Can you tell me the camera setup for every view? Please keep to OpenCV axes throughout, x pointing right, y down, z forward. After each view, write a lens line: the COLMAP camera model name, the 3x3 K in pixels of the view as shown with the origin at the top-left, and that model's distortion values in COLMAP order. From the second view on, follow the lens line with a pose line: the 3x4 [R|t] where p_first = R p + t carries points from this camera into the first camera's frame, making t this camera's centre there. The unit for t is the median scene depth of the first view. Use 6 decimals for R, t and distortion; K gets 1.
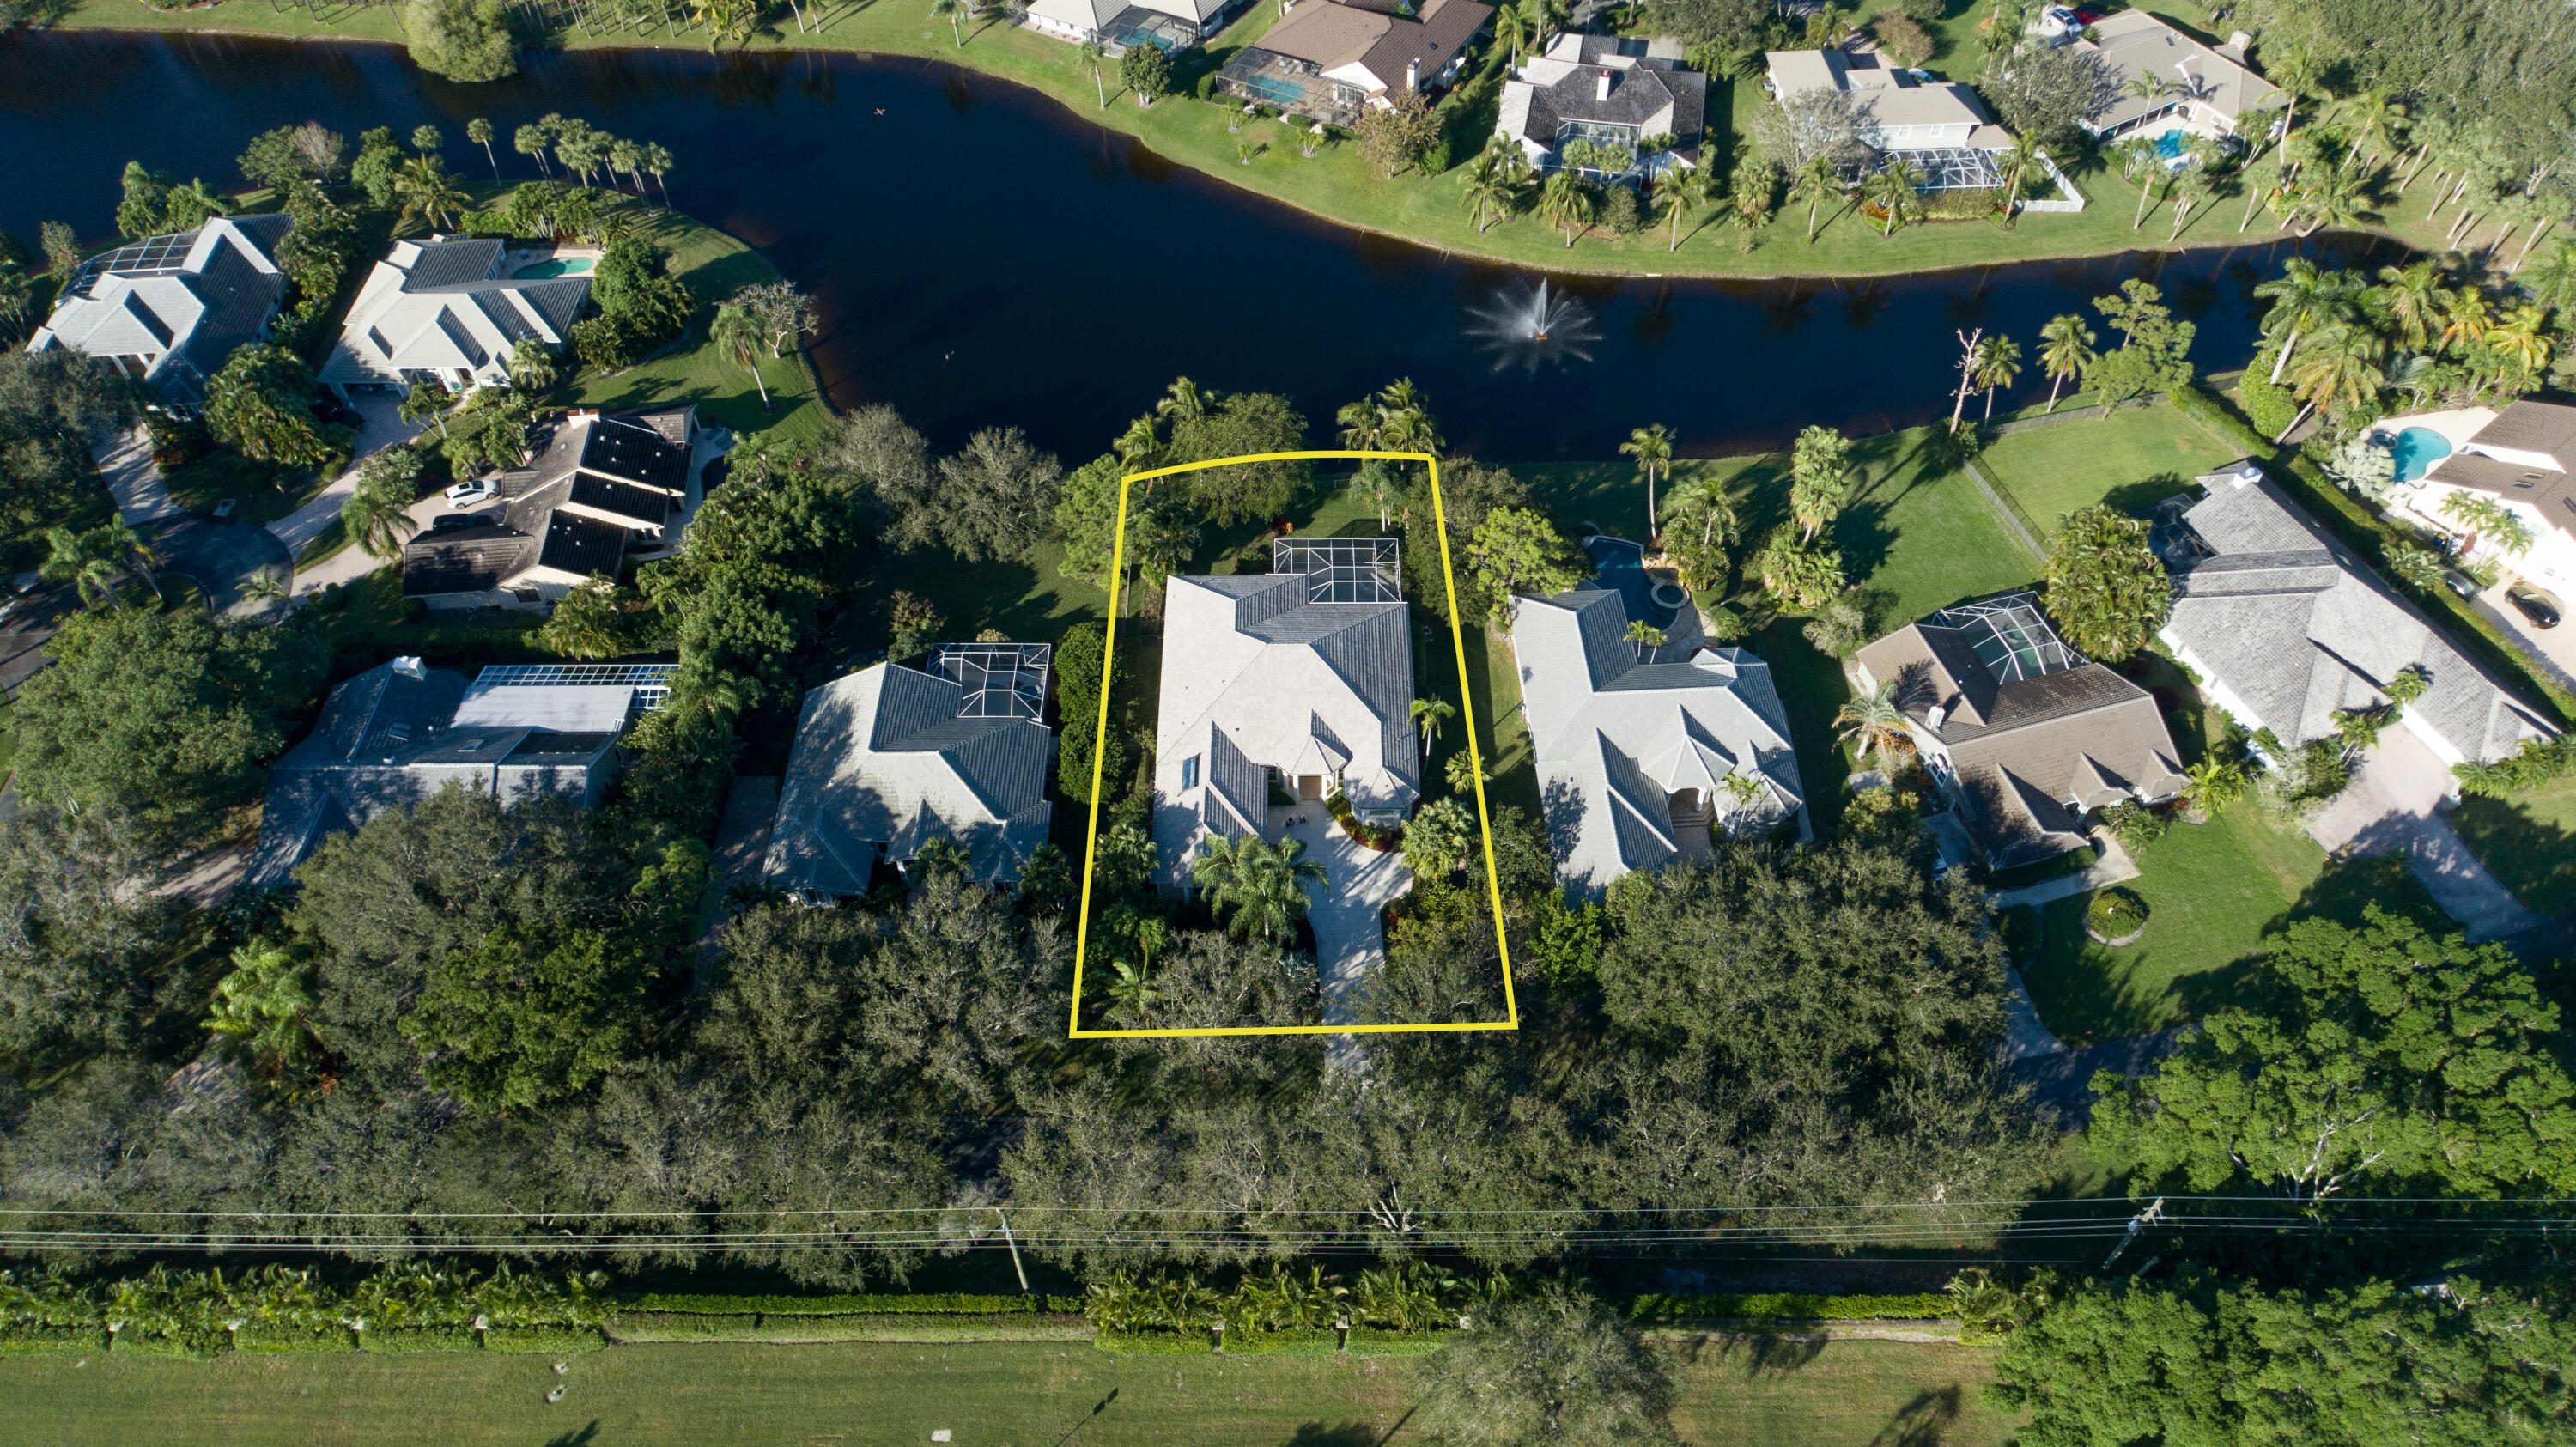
lens RADIAL K [[1771.5, 0, 1265.0], [0, 1771.5, 723.0], [0, 0, 1]] dist [0.001109, -0.006722]
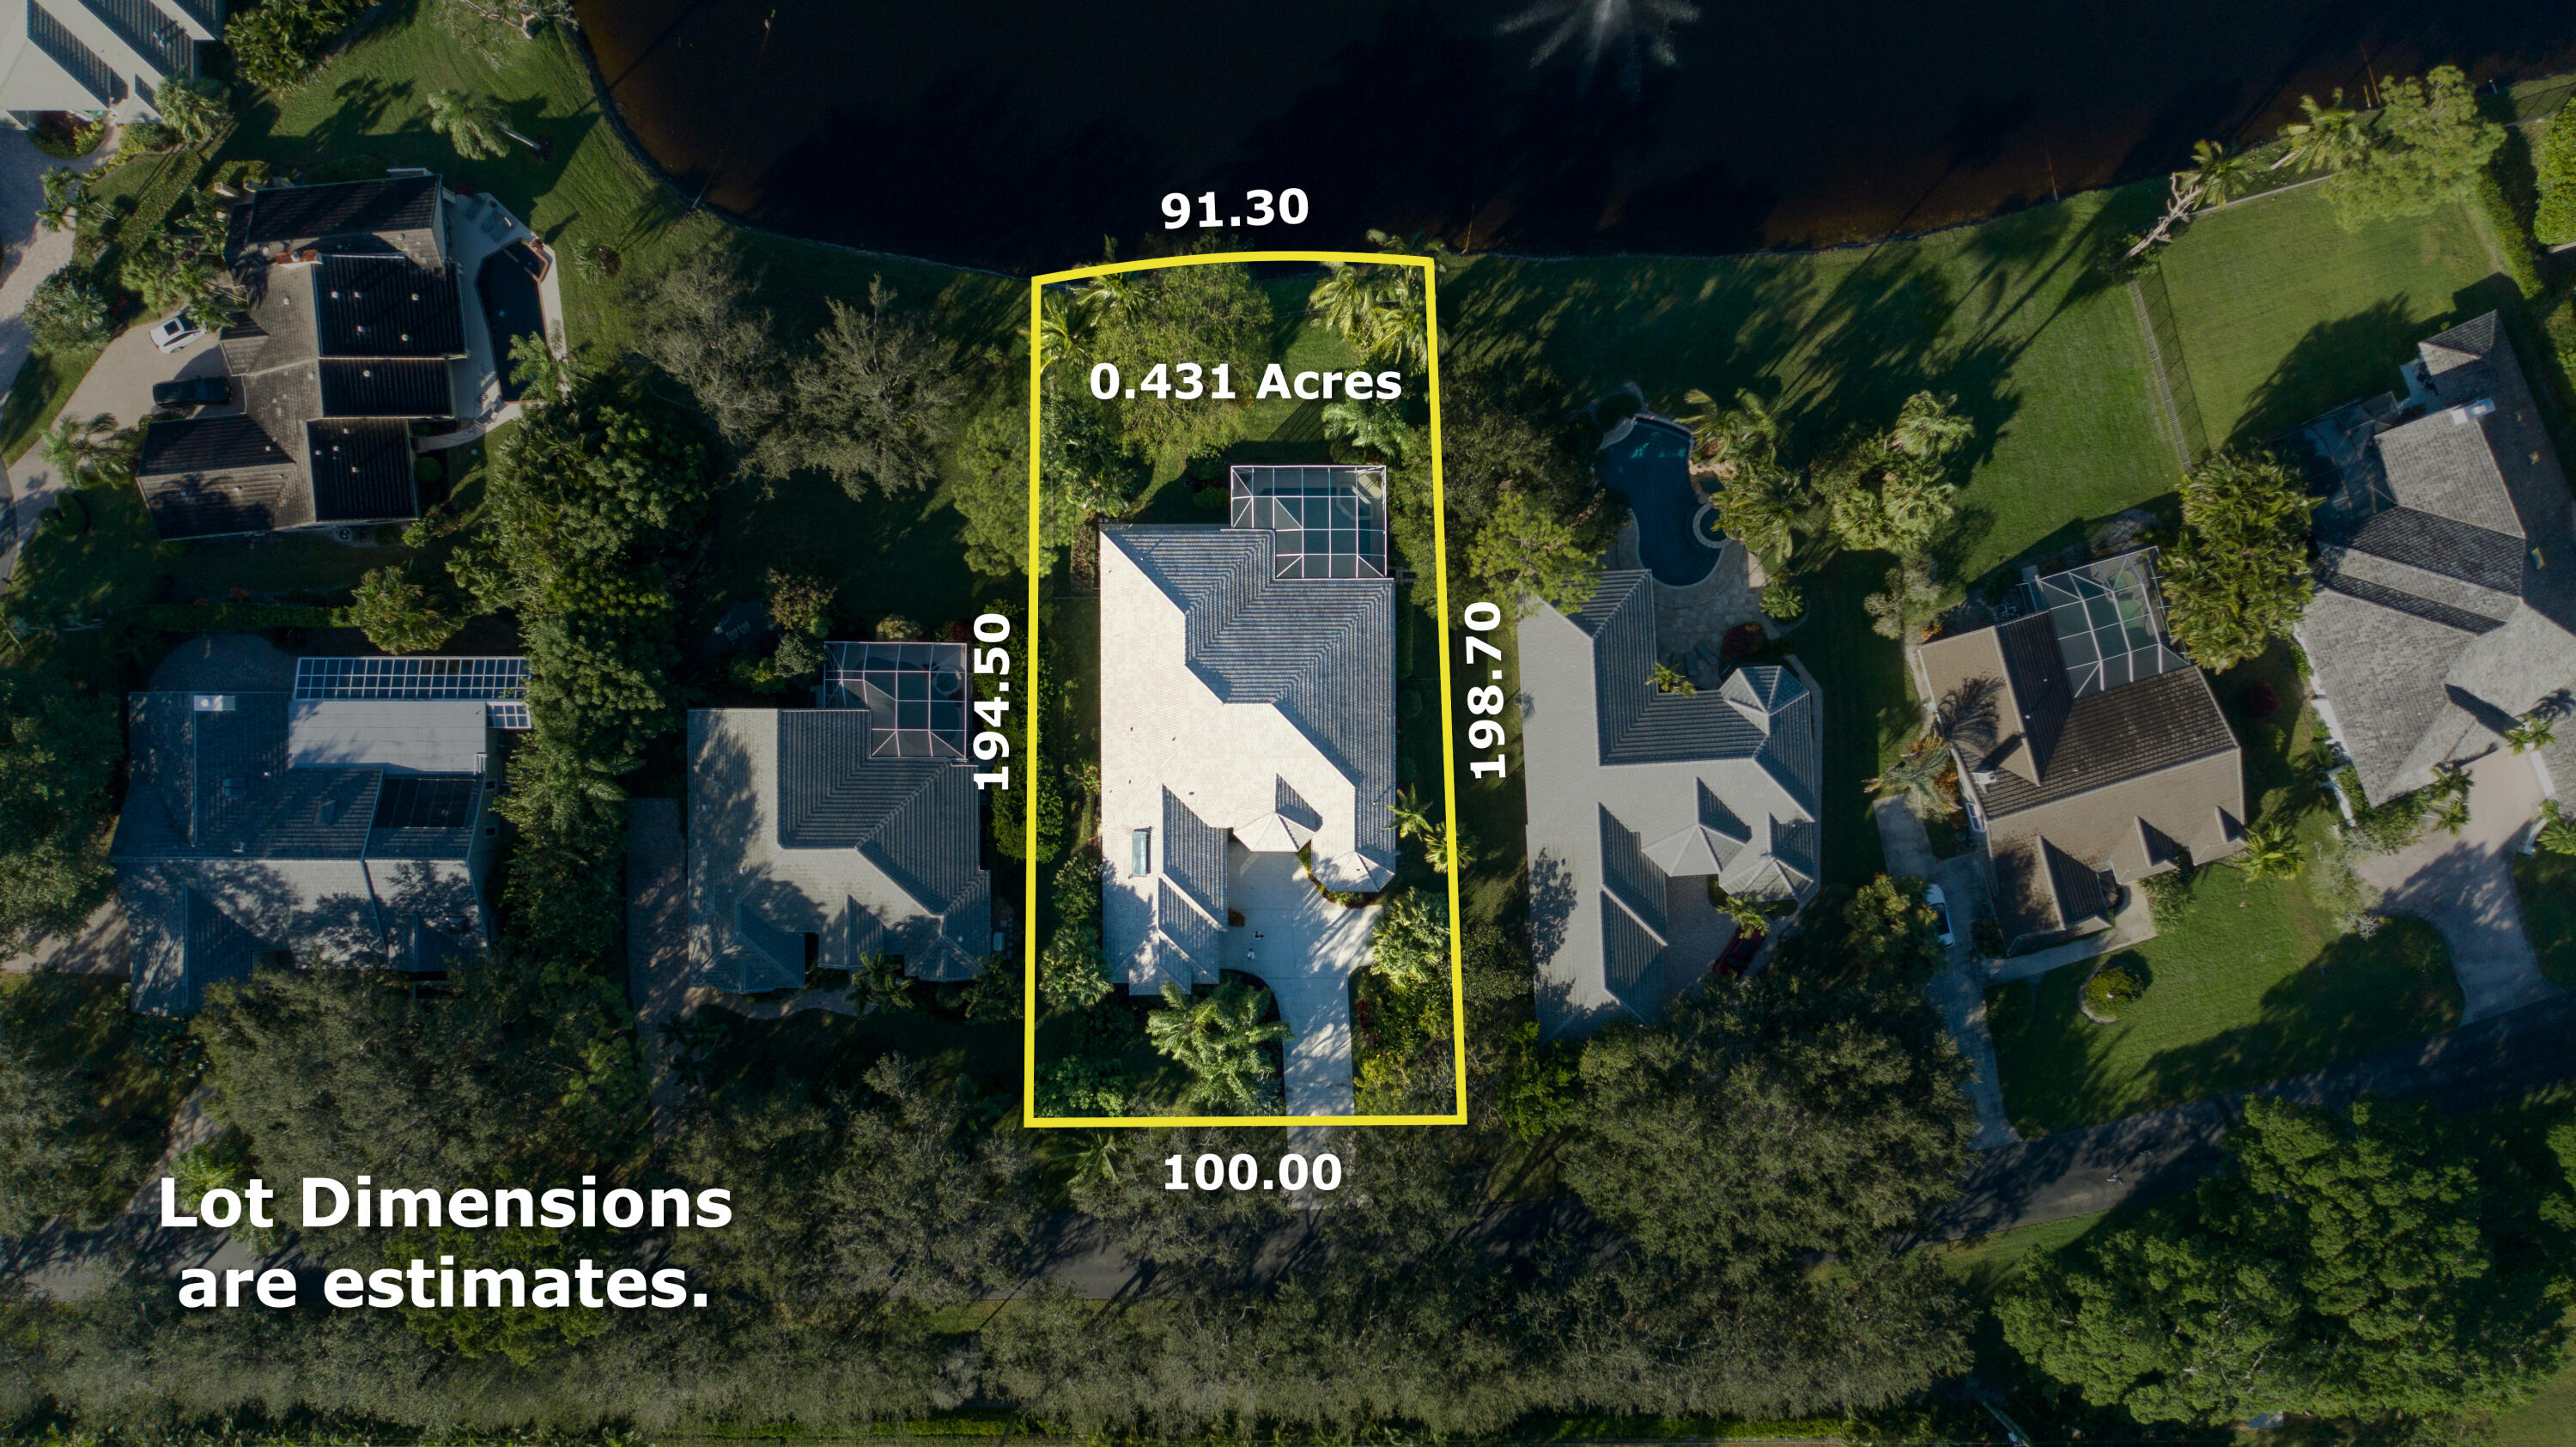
lens RADIAL K [[1892.3, 0, 1288.0], [0, 1892.3, 723.5], [0, 0, 1]] dist [-0.001754, 0.002122]
pose [[0.999873, -0.012509, 0.009918, 0.023415], [0.002953, 0.755480, 0.655165, -0.644034], [-0.015688, -0.655052, 0.755421, 0.314944]]
